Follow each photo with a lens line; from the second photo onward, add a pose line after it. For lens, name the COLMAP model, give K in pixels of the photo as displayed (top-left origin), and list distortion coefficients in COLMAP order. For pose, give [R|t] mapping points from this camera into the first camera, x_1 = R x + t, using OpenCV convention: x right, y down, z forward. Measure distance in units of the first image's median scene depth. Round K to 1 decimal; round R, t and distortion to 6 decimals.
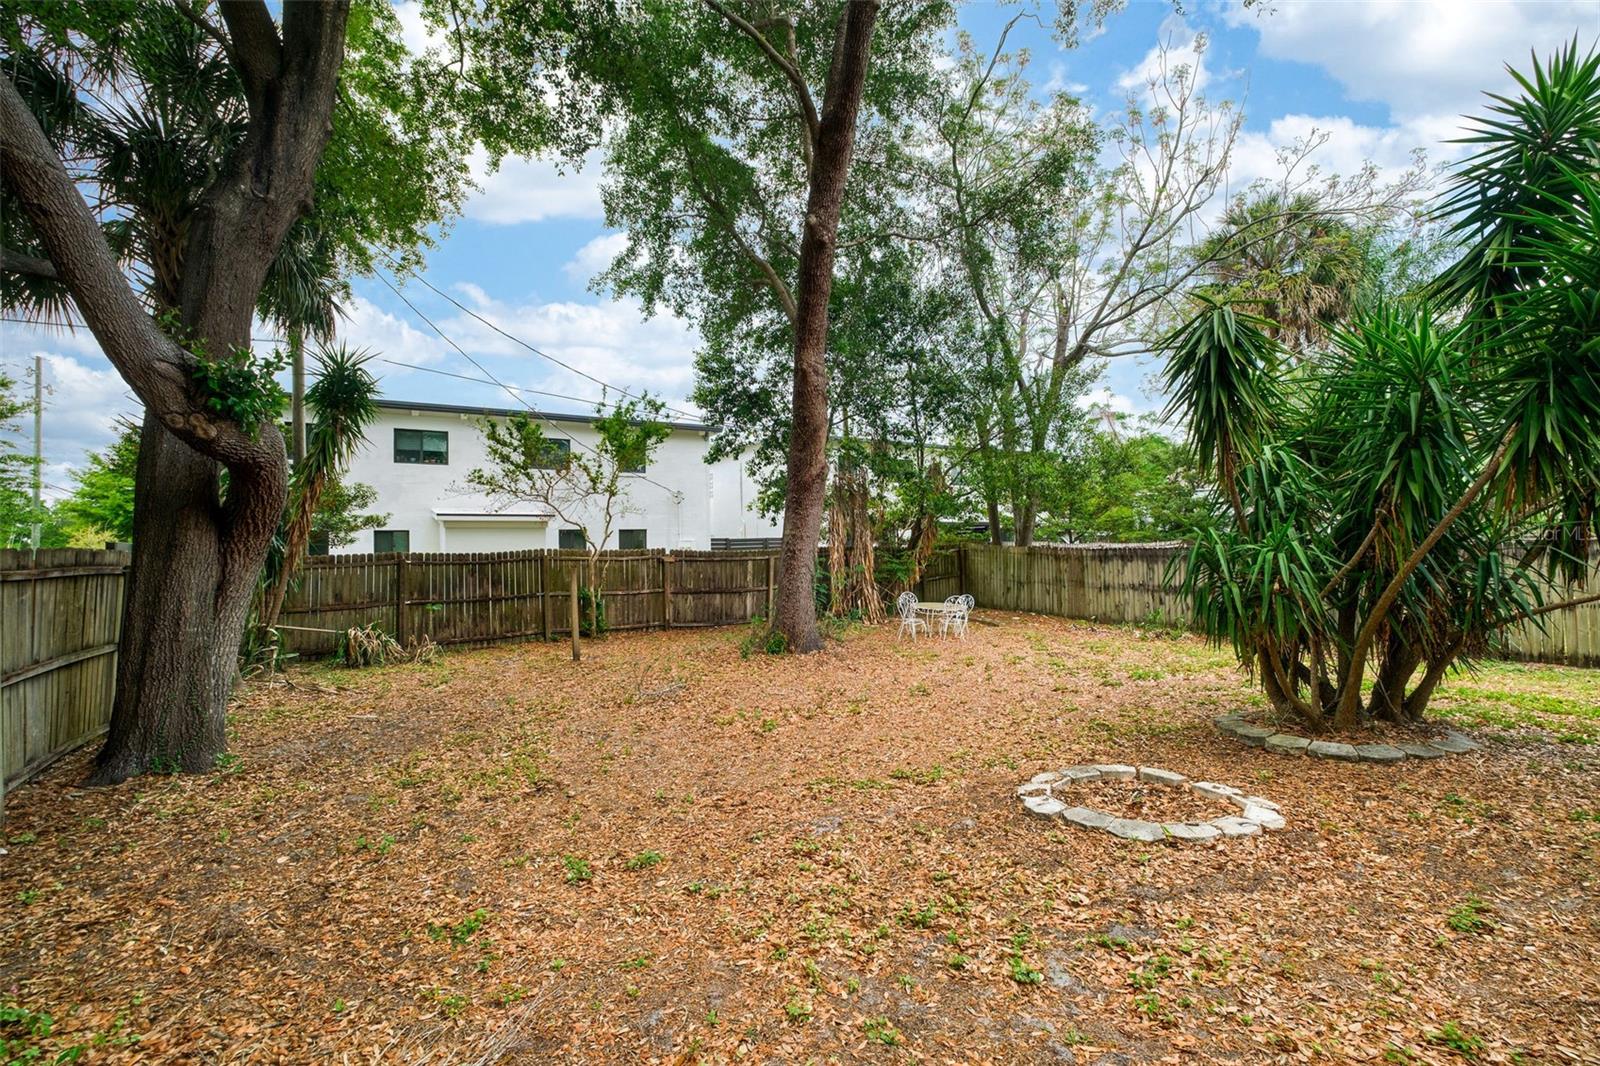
lens RADIAL K [[698.0, 0, 809.0], [0, 698.0, 529.6], [0, 0, 1]] dist [0.001621, -0.003772]
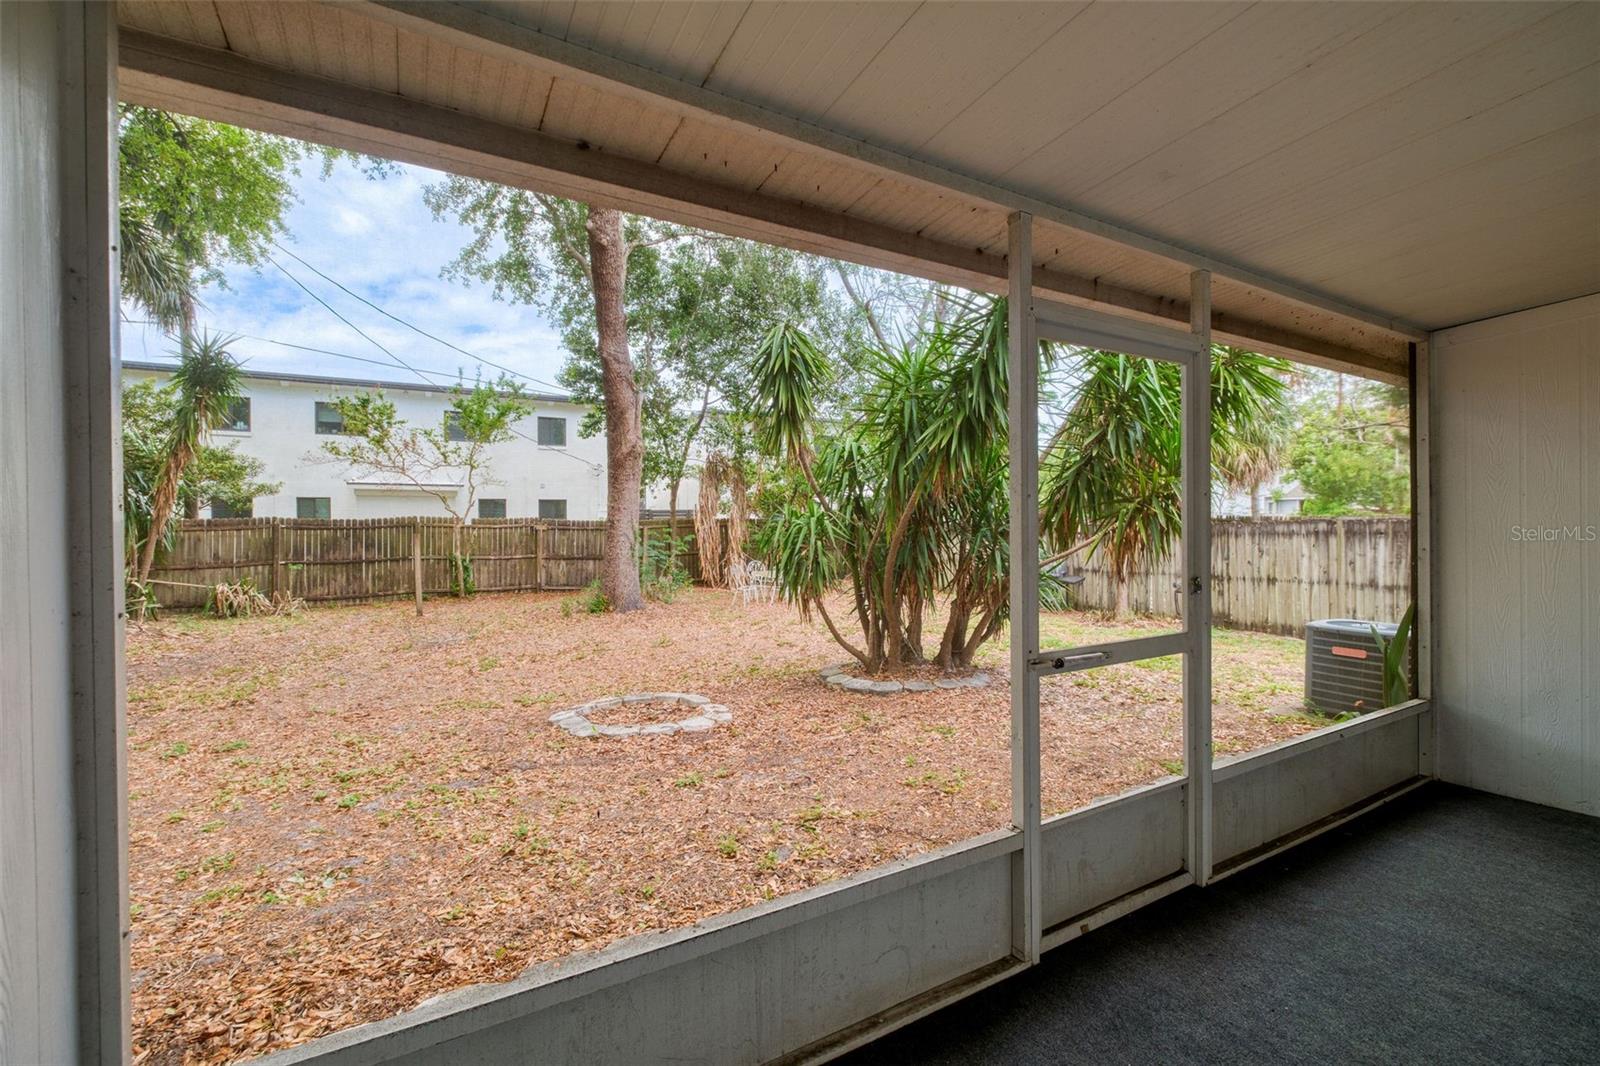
lens RADIAL K [[698.0, 0, 807.2], [0, 698.0, 533.1], [0, 0, 1]] dist [0.001621, -0.003772]
pose [[0.999768, 0.014169, -0.016235, 0.275923], [-0.013446, 0.998947, 0.043866, -0.002601], [0.016839, -0.043638, 0.998905, -0.092926]]
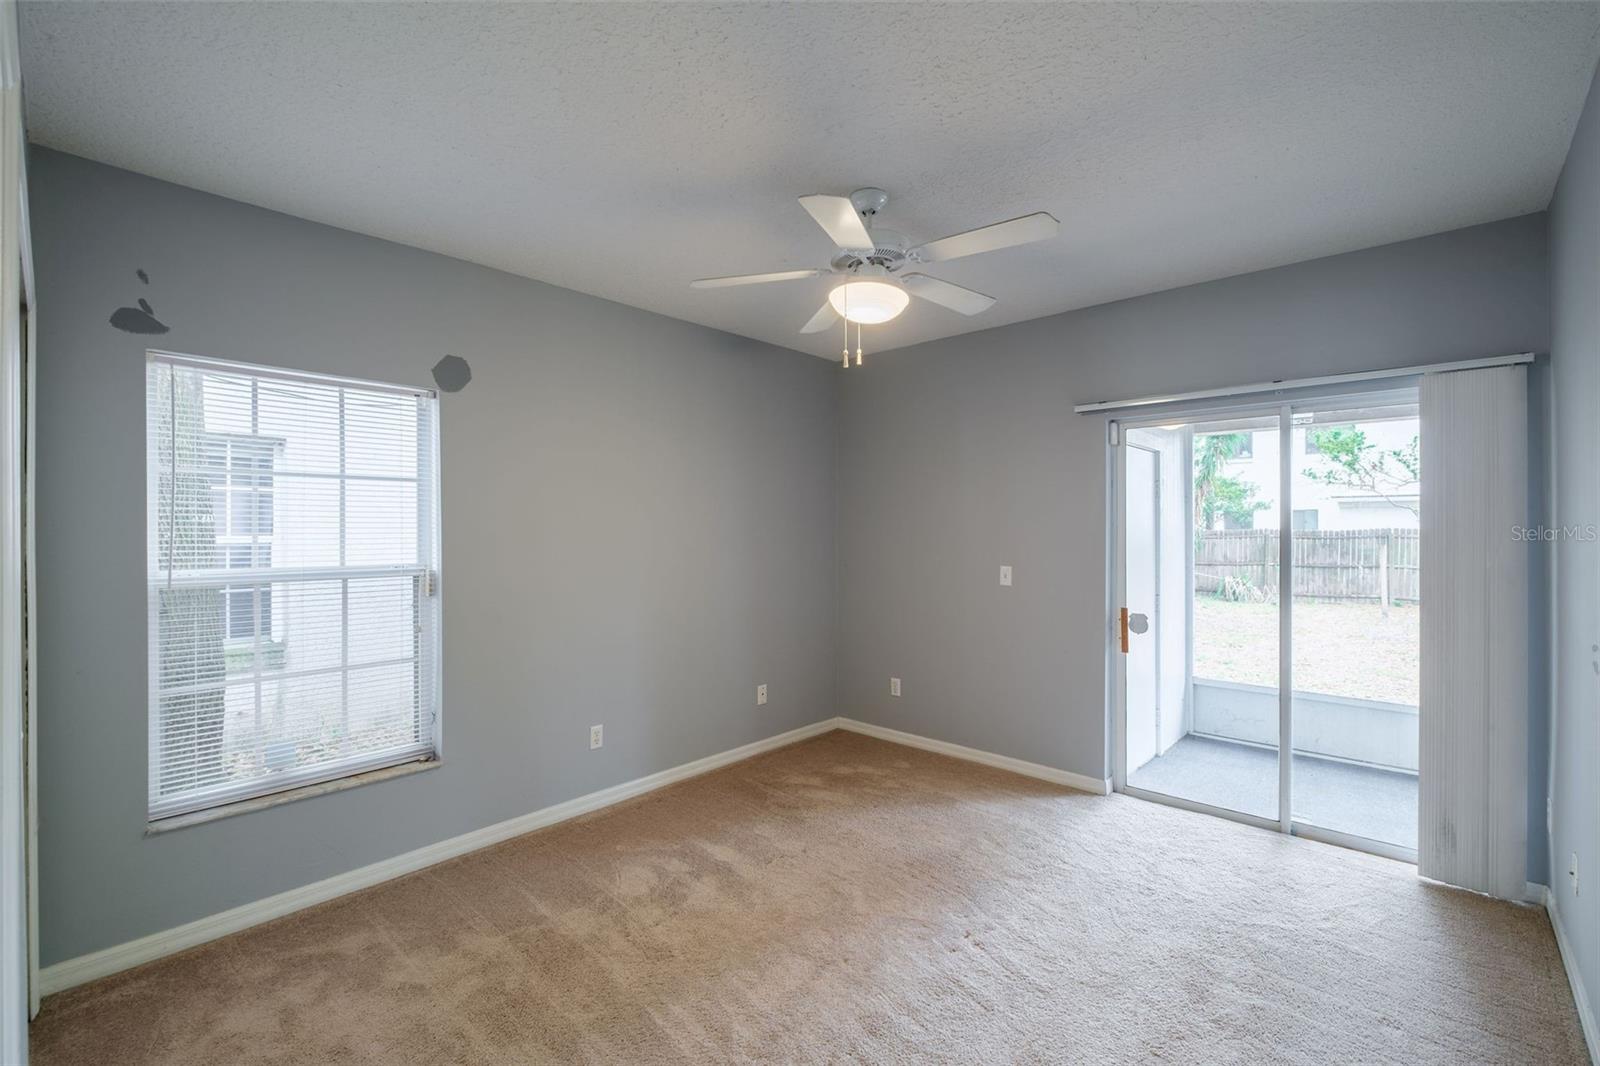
lens RADIAL K [[698.0, 0, 796.0], [0, 698.0, 525.4], [0, 0, 1]] dist [0.001621, -0.003772]
pose [[0.291597, 0.012055, -0.956465, 0.507981], [0.017630, 0.999683, 0.017975, -0.018006], [0.956379, -0.022104, 0.291292, -0.348293]]
